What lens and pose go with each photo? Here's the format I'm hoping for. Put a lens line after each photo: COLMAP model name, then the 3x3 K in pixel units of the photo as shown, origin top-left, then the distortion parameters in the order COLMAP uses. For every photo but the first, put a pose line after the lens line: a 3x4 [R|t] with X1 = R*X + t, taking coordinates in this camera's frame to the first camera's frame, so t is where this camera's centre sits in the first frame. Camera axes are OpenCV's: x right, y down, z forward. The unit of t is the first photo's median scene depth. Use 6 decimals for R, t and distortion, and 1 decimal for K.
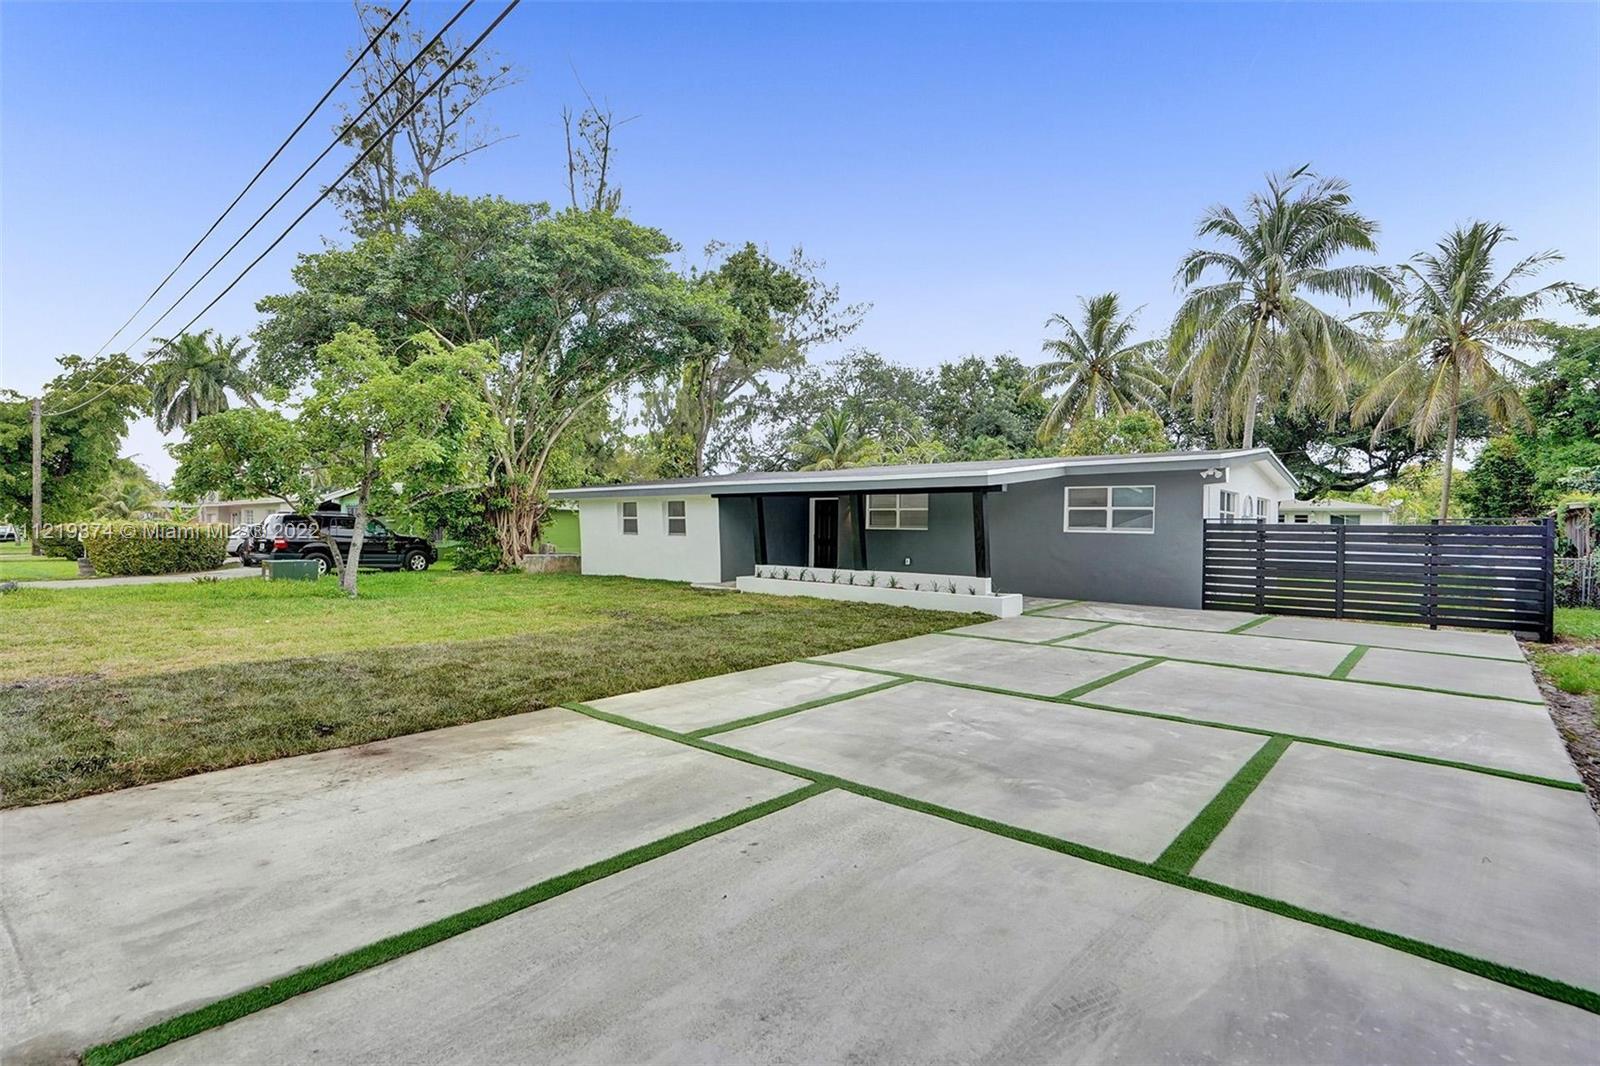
lens RADIAL K [[751.9, 0, 808.1], [0, 751.9, 536.2], [0, 0, 1]] dist [-0.055620, 0.024005]
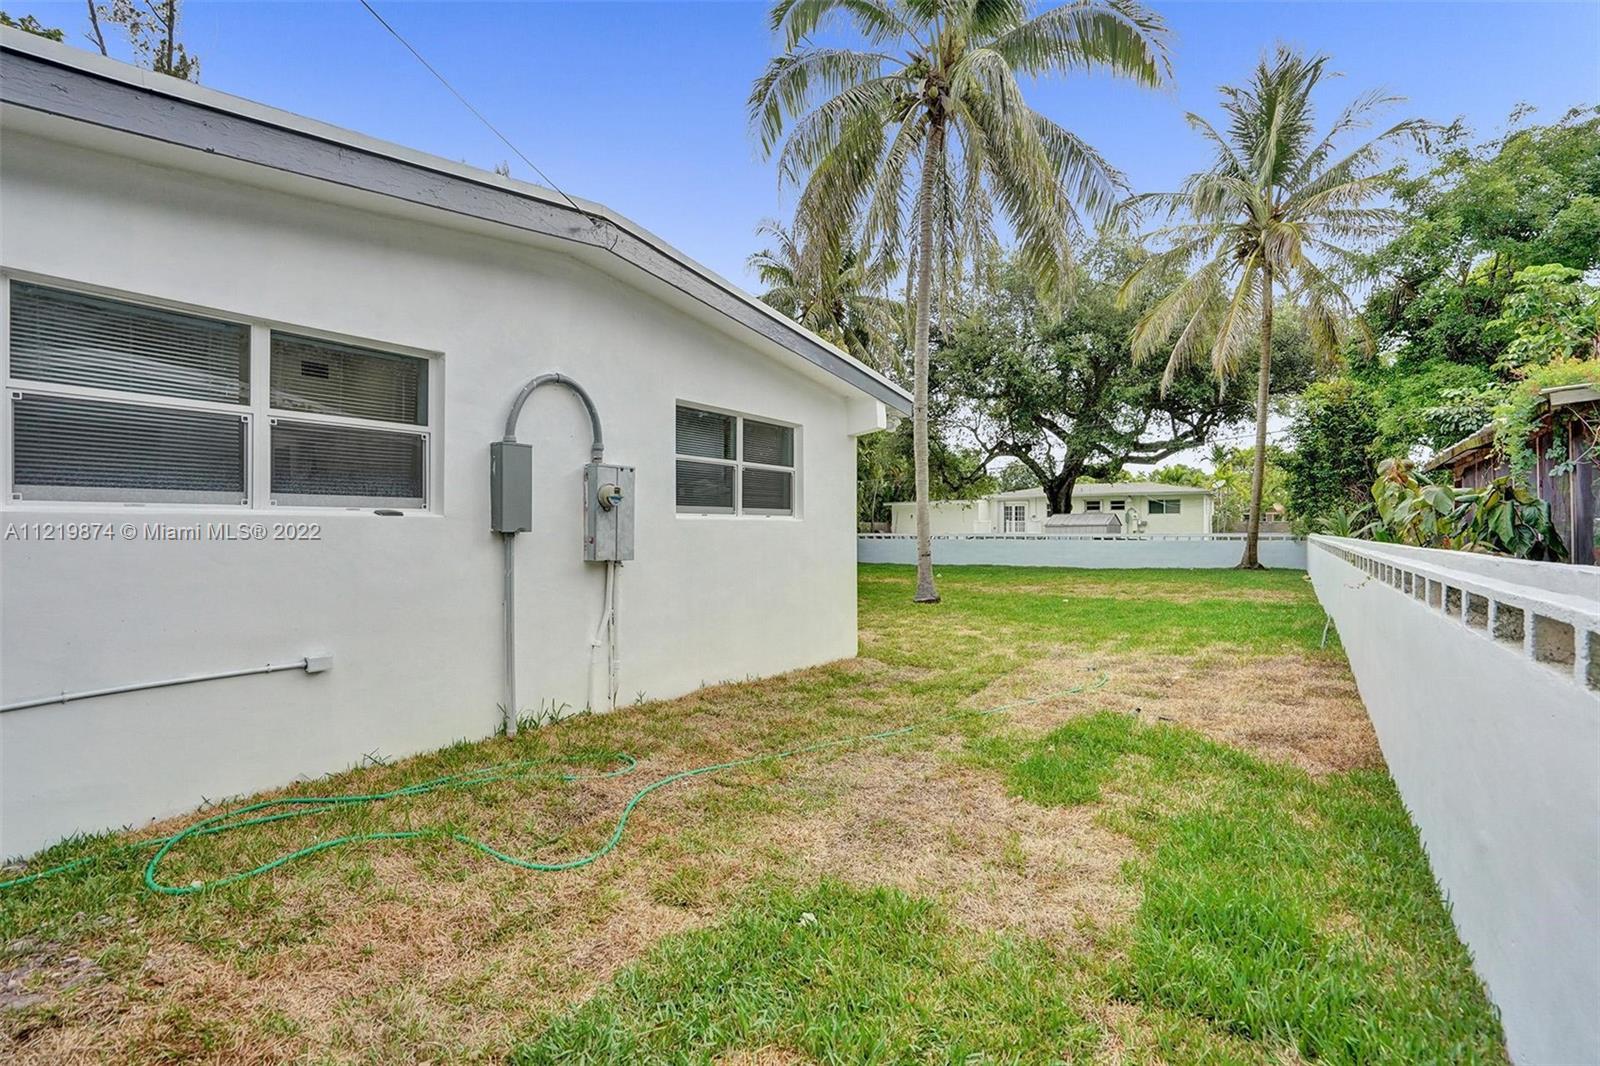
lens RADIAL K [[742.6, 0, 798.6], [0, 742.6, 532.5], [0, 0, 1]] dist [-0.058270, 0.024183]
pose [[0.991025, -0.017135, 0.132577, 0.340341], [0.017516, 0.999845, -0.001708, 0.005409], [-0.132527, 0.004015, 0.991171, 0.367266]]
